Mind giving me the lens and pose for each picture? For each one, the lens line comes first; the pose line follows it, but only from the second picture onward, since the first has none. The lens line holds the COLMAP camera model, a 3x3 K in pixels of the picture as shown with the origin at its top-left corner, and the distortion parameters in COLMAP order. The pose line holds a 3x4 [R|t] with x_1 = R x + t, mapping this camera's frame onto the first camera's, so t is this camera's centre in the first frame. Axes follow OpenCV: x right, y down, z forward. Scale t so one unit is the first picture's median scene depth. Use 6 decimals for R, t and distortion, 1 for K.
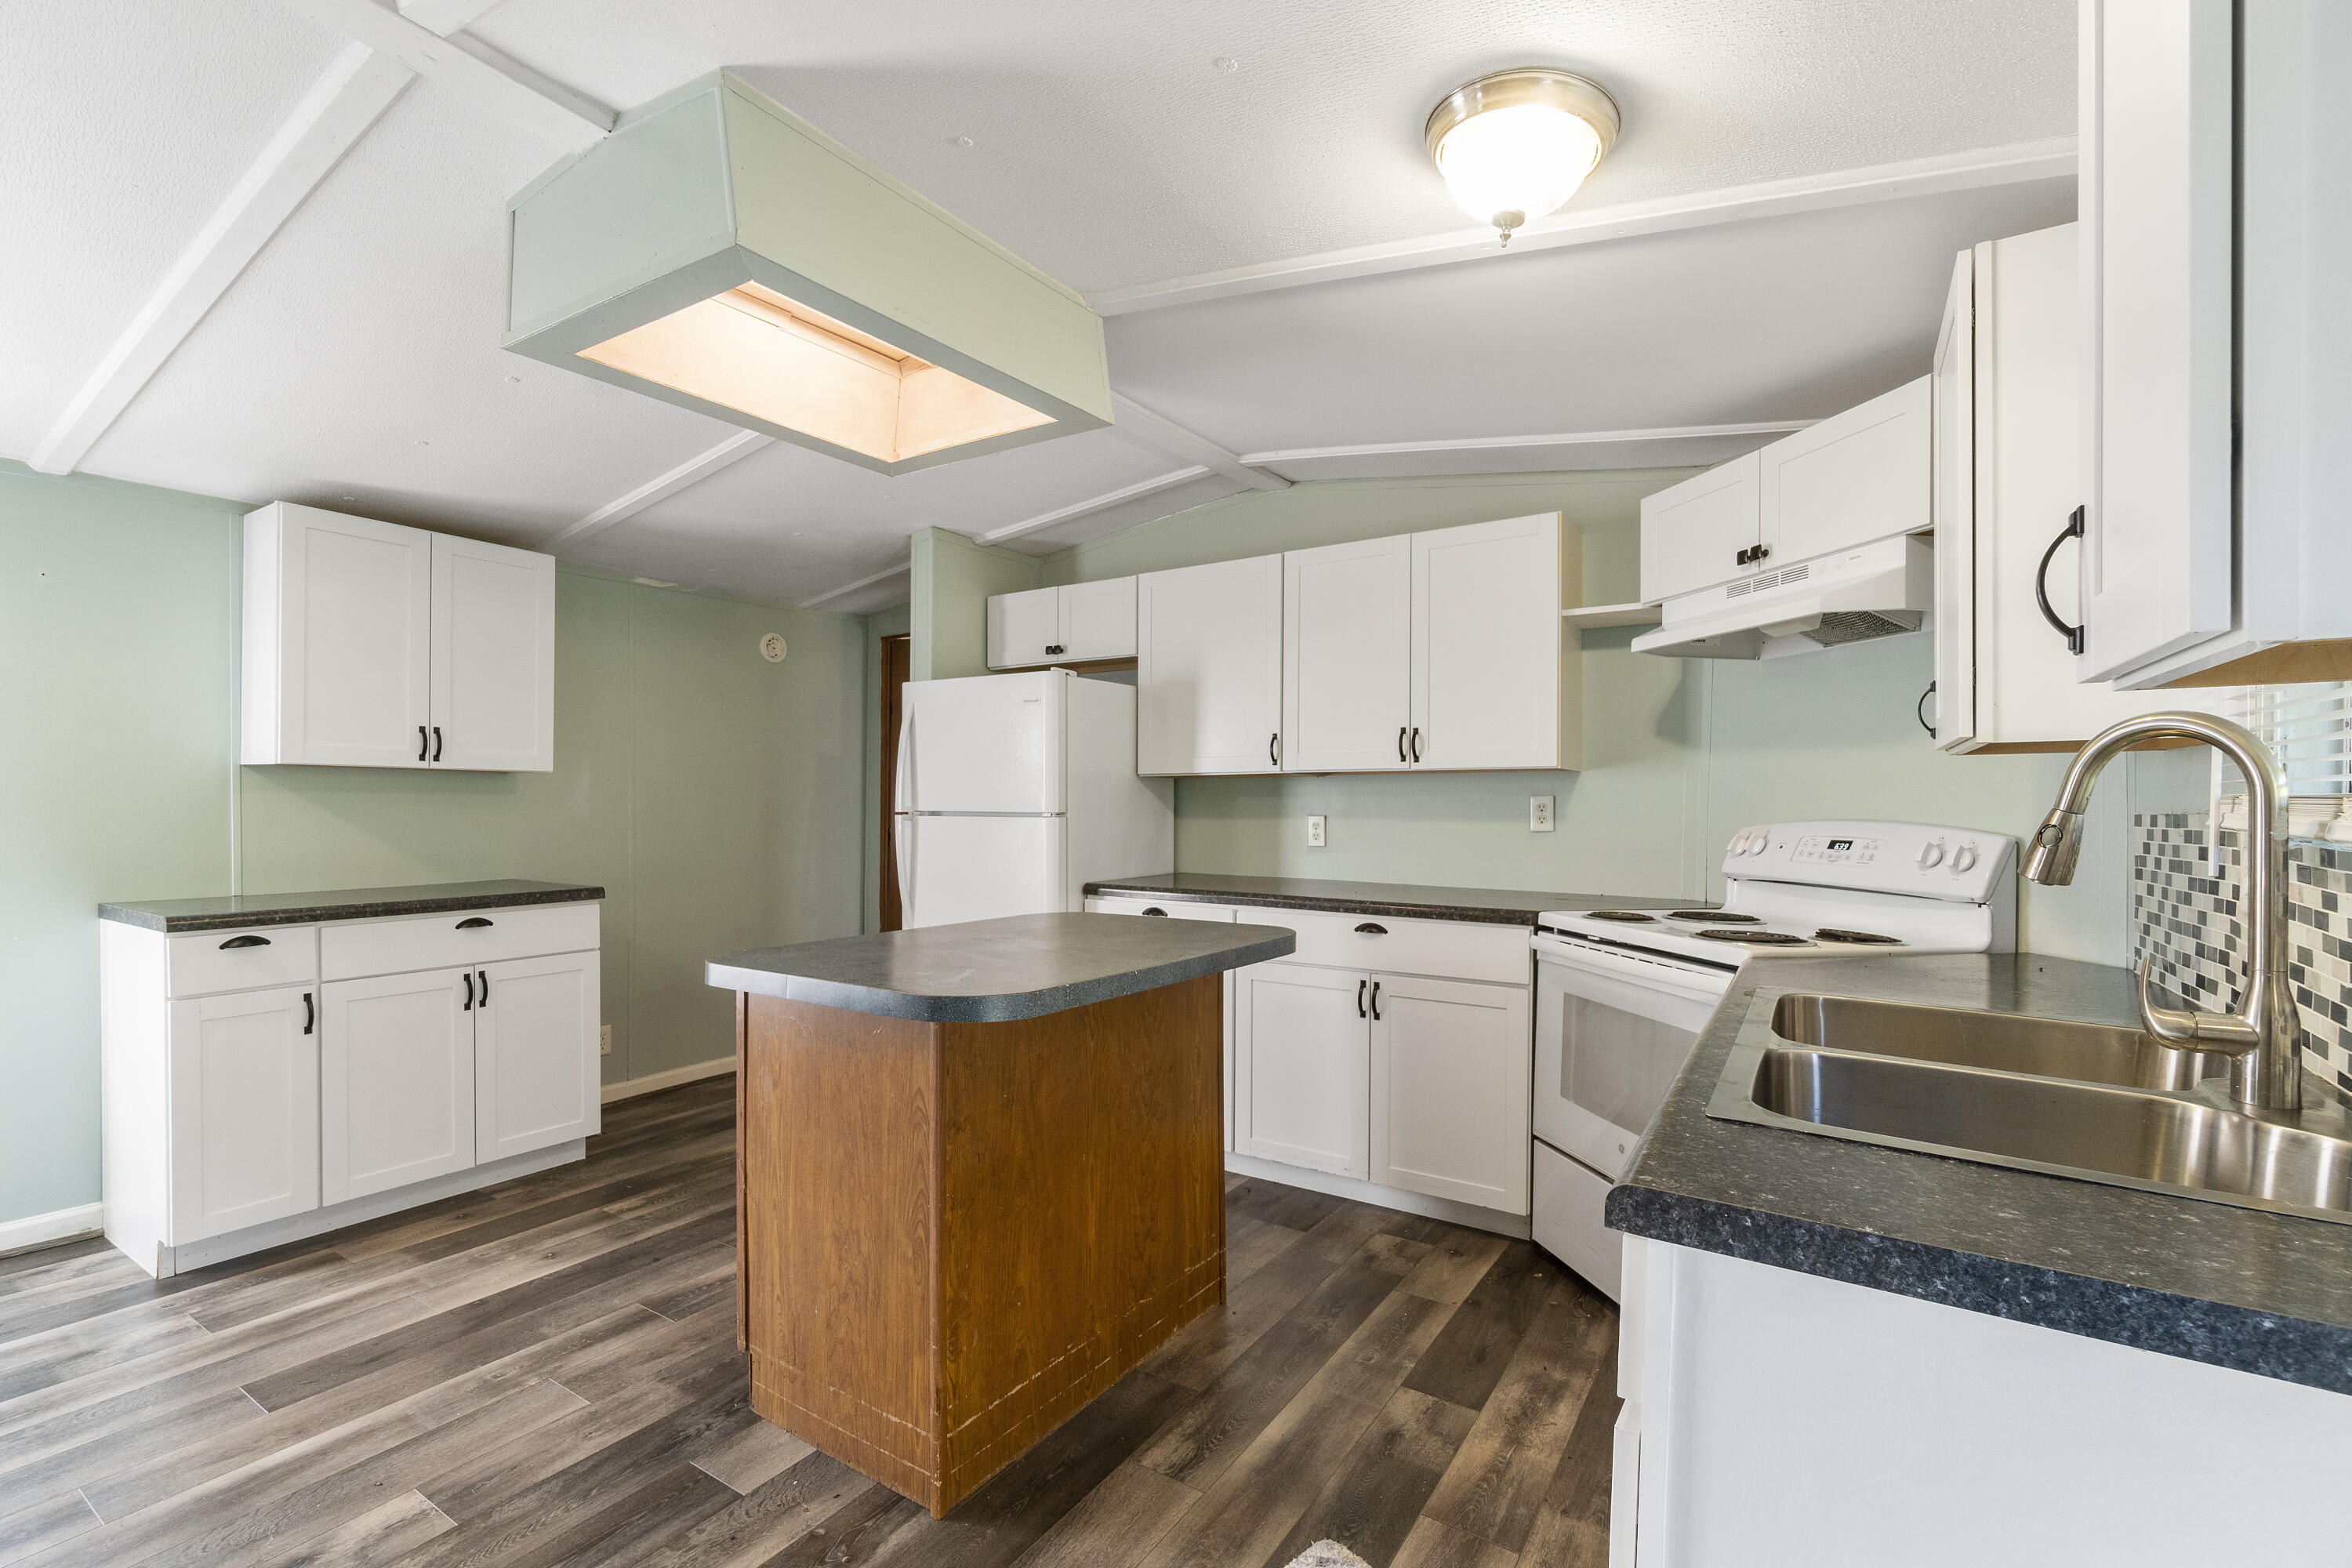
lens RADIAL K [[1025.0, 0, 1171.2], [0, 1025.0, 795.6], [0, 0, 1]] dist [-0.000299, 0.000265]
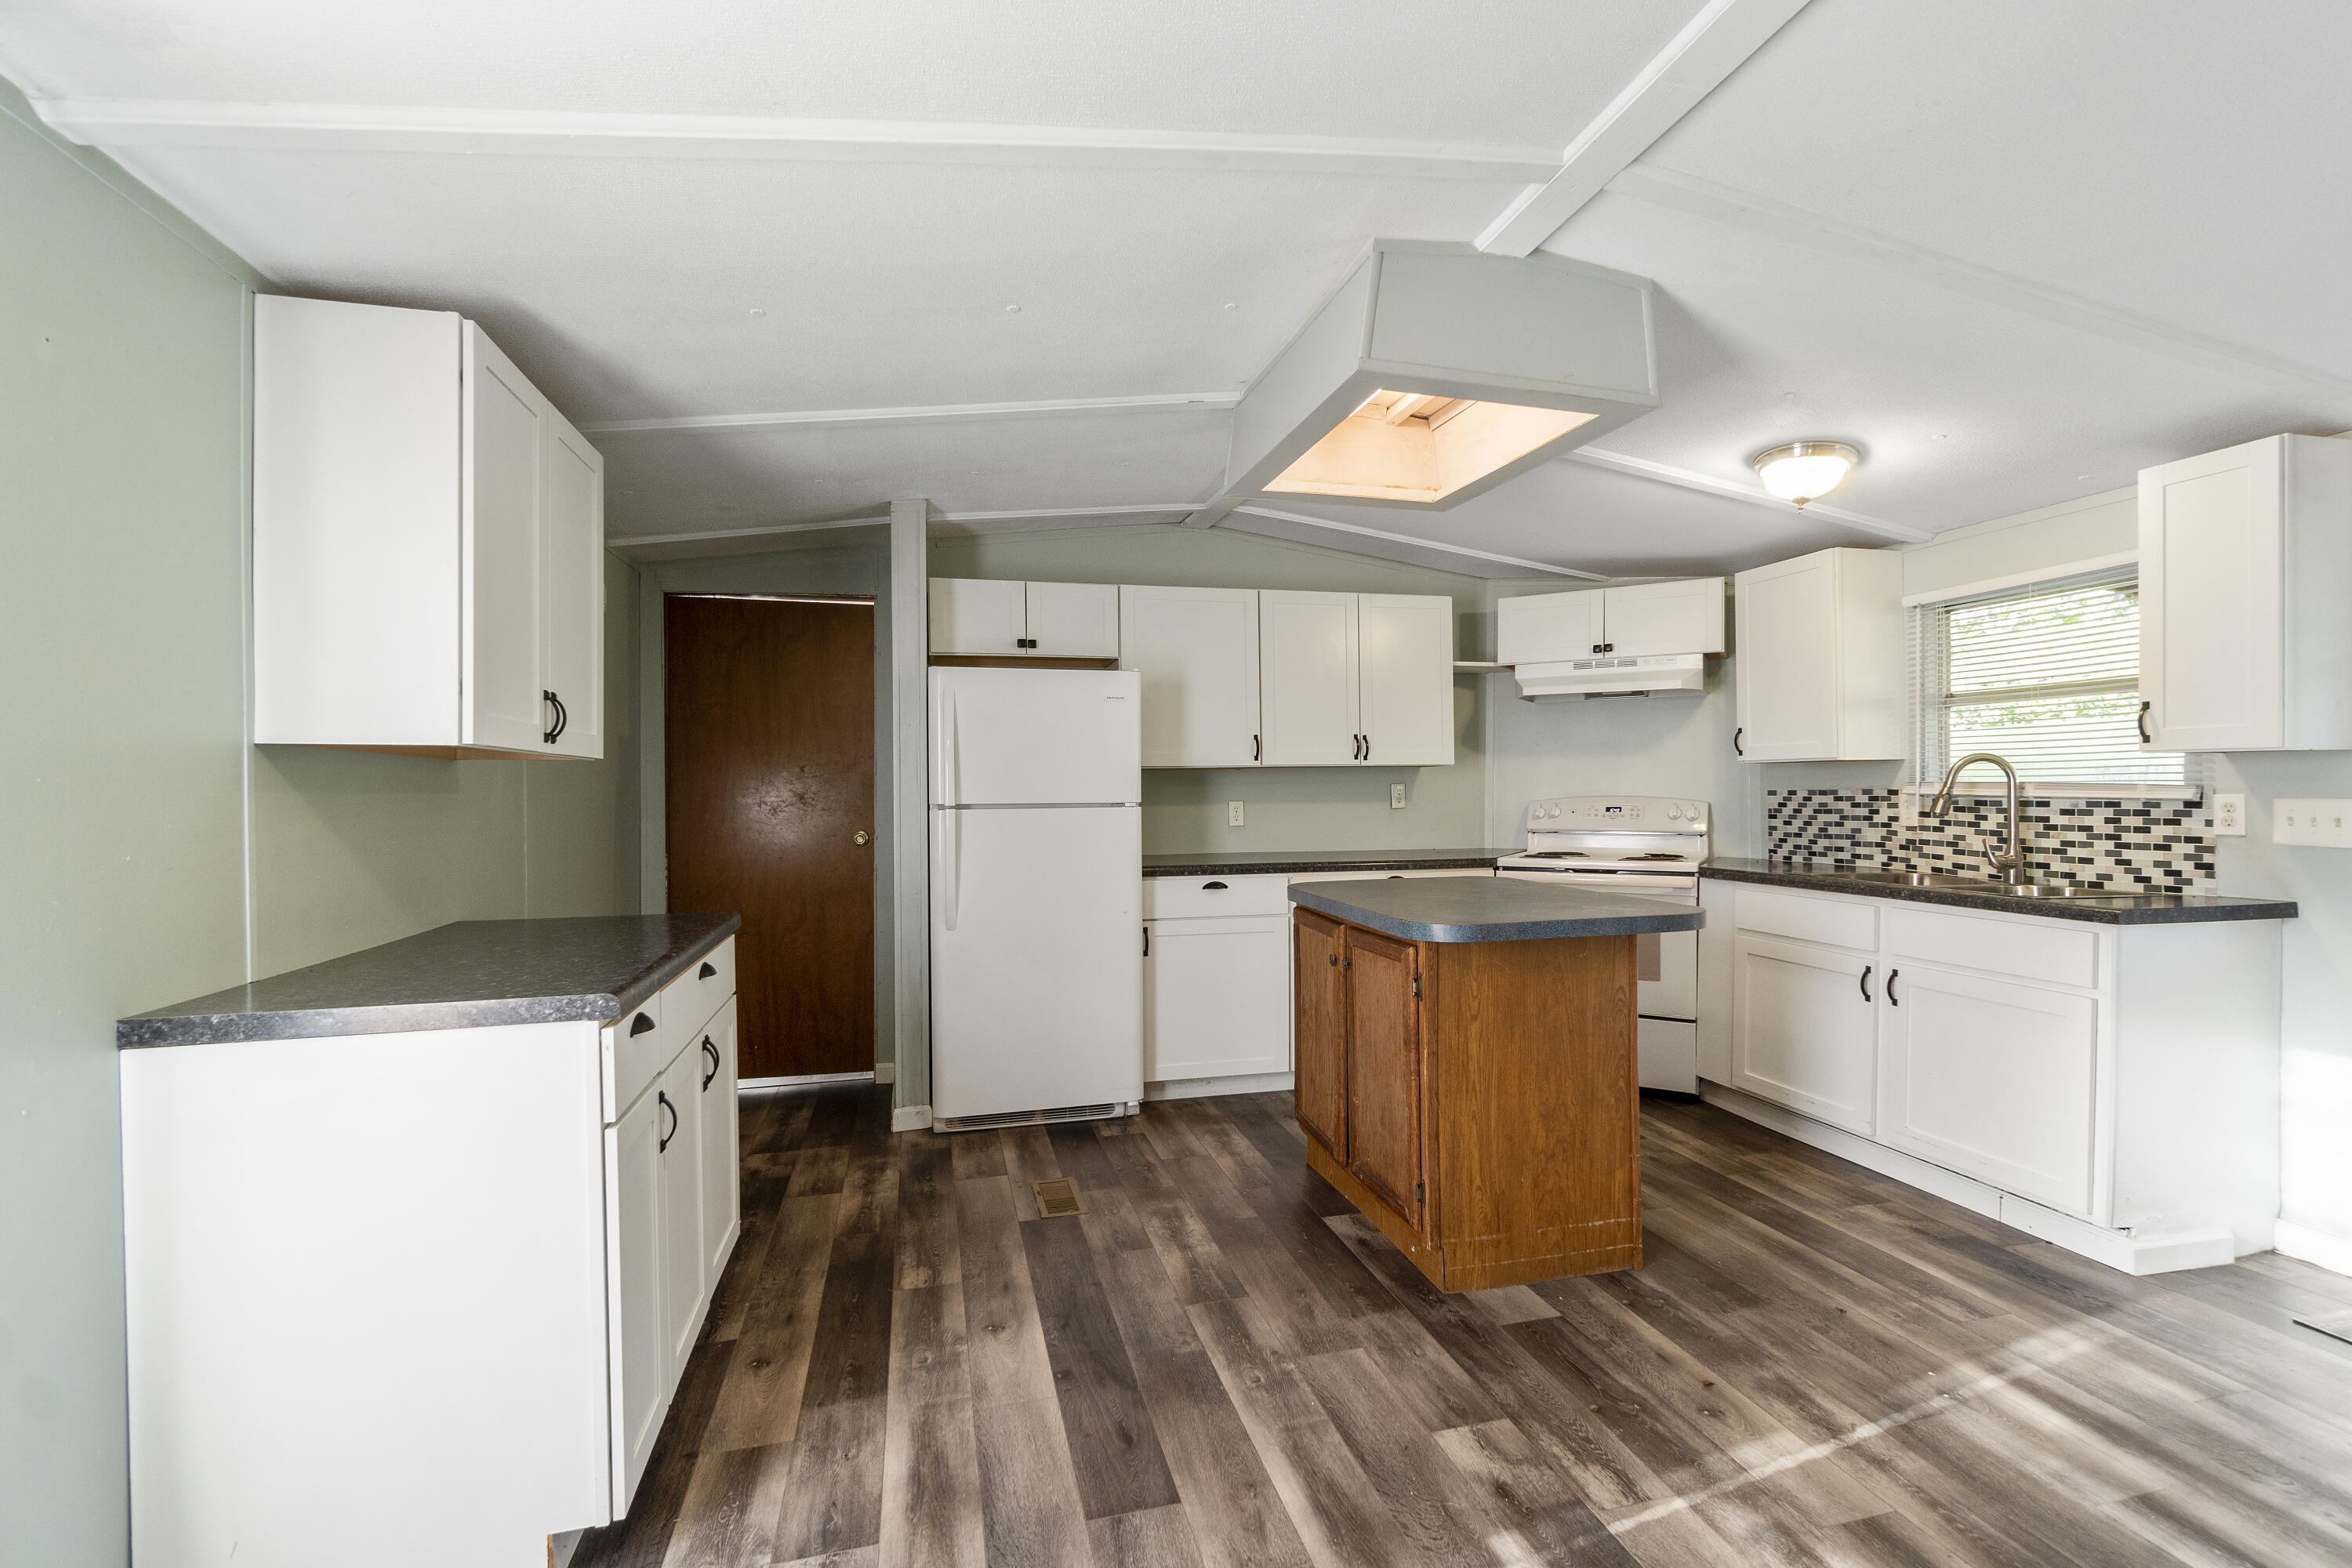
lens RADIAL K [[1020.5, 0, 1178.3], [0, 1020.5, 779.1], [0, 0, 1]] dist [-0.002437, 0.000338]
pose [[0.677822, -0.002602, 0.735221, -1.110670], [0.006628, 0.999975, -0.002572, -0.006269], [-0.735196, 0.006617, 0.677822, 0.302396]]
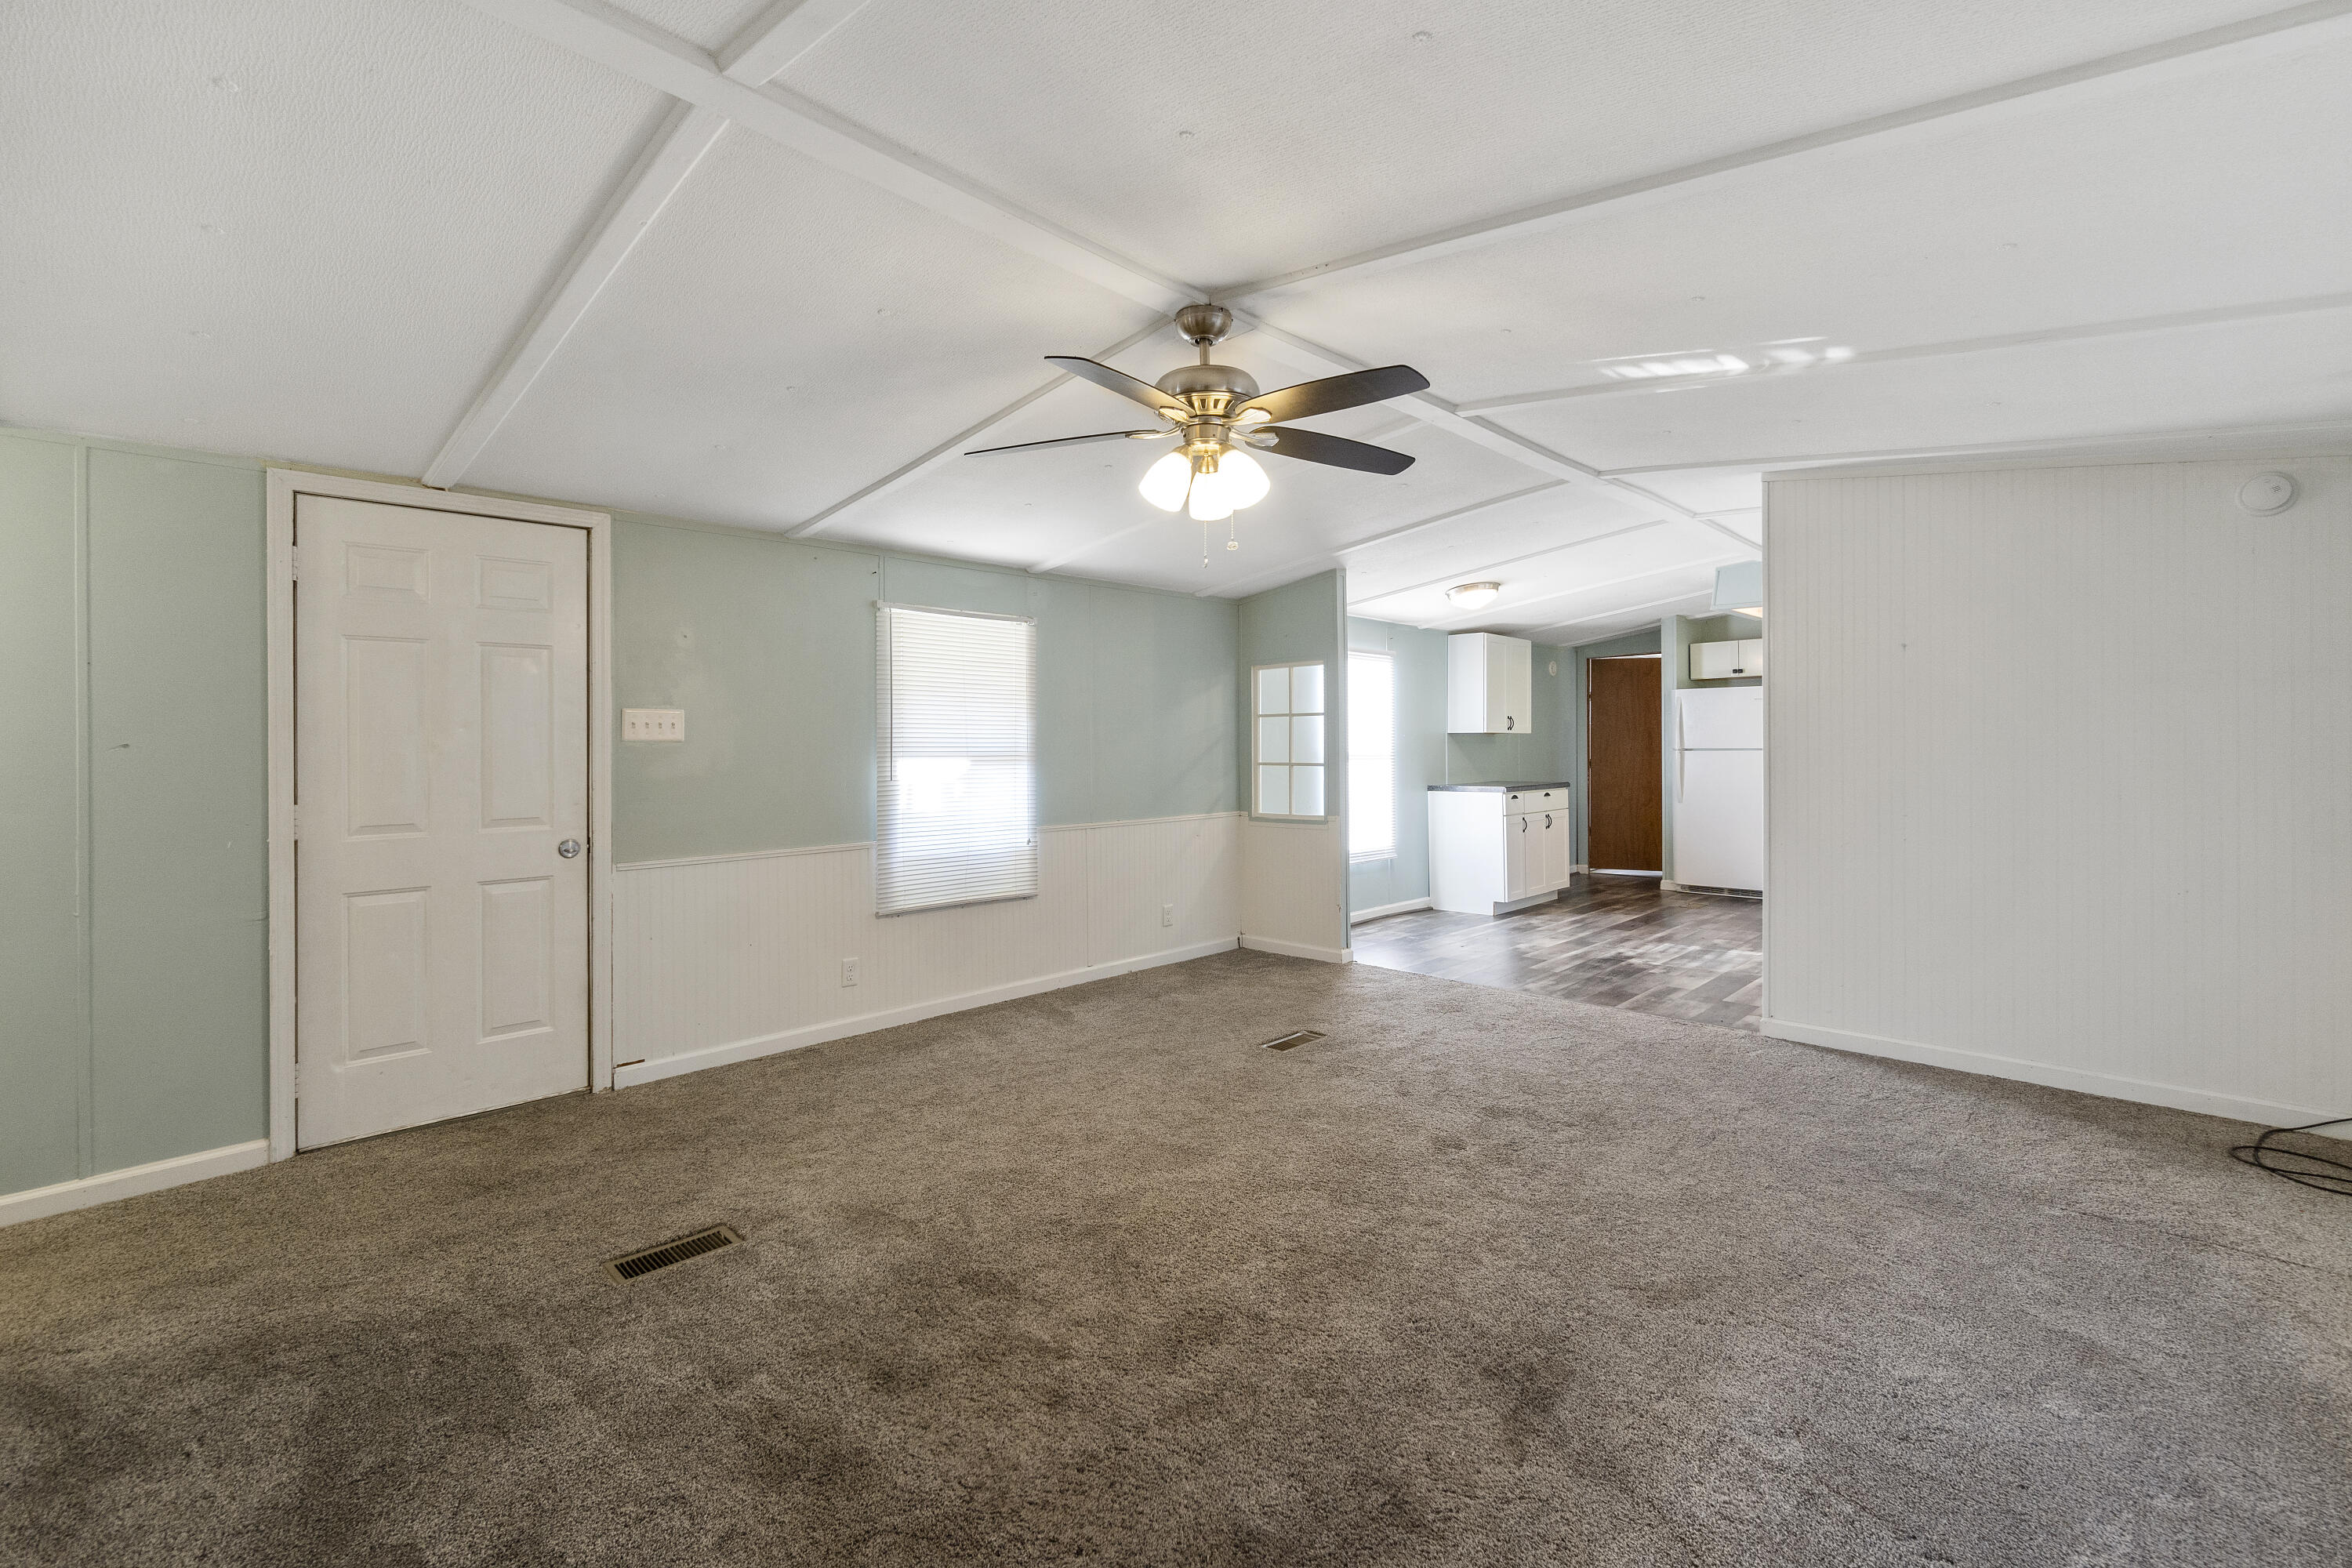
lens RADIAL K [[1029.6, 0, 1173.0], [0, 1029.6, 744.4], [0, 0, 1]] dist [-0.002410, 0.000278]
pose [[0.980710, -0.011936, -0.195102, -1.229052], [0.012488, 0.999921, 0.001599, -0.015422], [0.195067, -0.004004, 0.980782, -1.884324]]
